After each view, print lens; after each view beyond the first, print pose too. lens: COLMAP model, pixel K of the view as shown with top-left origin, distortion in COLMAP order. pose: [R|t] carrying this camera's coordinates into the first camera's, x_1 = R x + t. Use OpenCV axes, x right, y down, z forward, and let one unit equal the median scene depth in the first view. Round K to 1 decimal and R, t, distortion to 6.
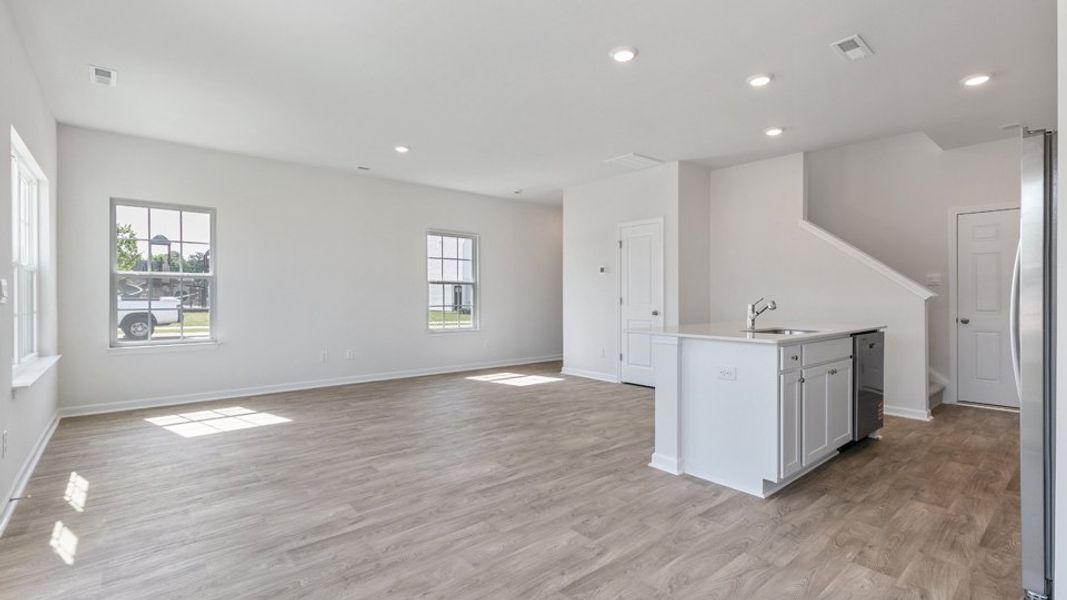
lens RADIAL K [[477.0, 0, 537.9], [0, 477.0, 300.8], [0, 0, 1]] dist [0.003728, 0.000470]
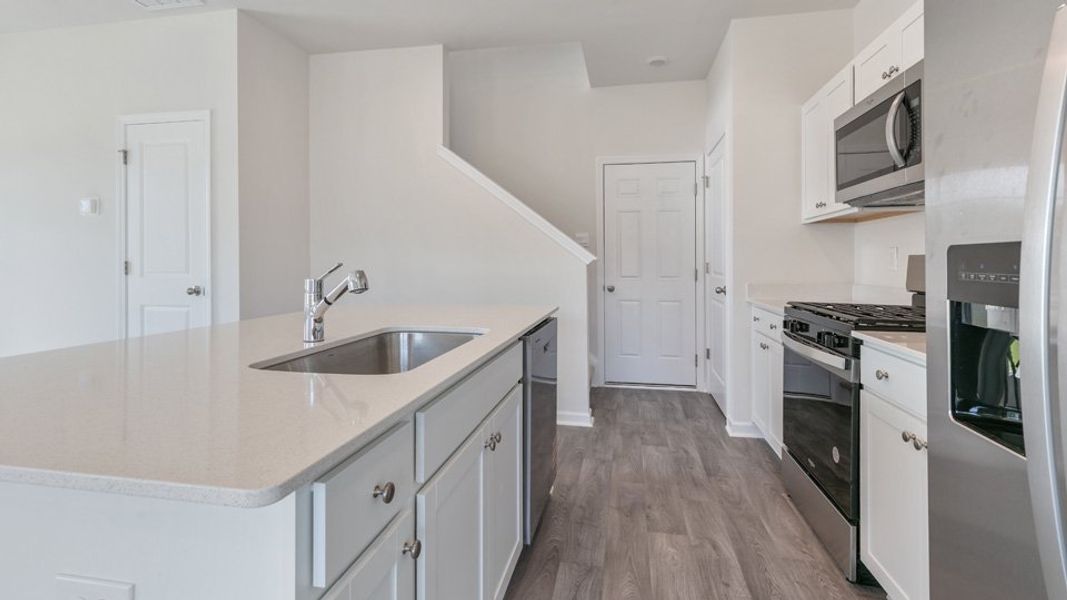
lens RADIAL K [[490.6, 0, 530.7], [0, 490.6, 263.6], [0, 0, 1]] dist [0.002449, 0.000236]
pose [[0.786304, -0.002230, 0.617835, 0.235501], [0.004044, 0.999991, -0.001537, -0.002836], [-0.617826, 0.003706, 0.786306, 0.399275]]
